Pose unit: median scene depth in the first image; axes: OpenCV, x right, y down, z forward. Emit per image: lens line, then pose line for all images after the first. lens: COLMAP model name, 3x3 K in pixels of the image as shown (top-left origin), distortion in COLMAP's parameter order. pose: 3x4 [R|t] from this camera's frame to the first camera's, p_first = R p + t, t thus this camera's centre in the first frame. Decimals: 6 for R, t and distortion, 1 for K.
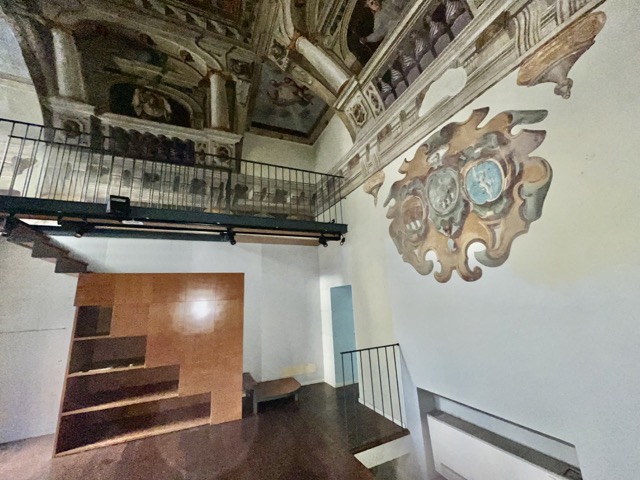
lens RADIAL K [[256.6, 0, 319.9], [0, 256.6, 239.1], [0, 0, 1]] dist [-0.004115, 0.000402]
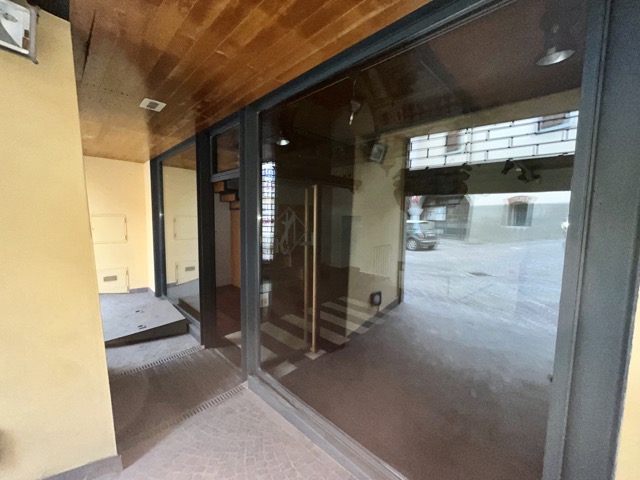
lens RADIAL K [[256.6, 0, 322.3], [0, 256.6, 239.7], [0, 0, 1]] dist [-0.004115, 0.000402]
pose [[0.926416, 0.034335, 0.374932, -1.002137], [-0.149866, 0.947170, 0.283565, -0.171074], [-0.345388, -0.318889, 0.882619, -0.711737]]
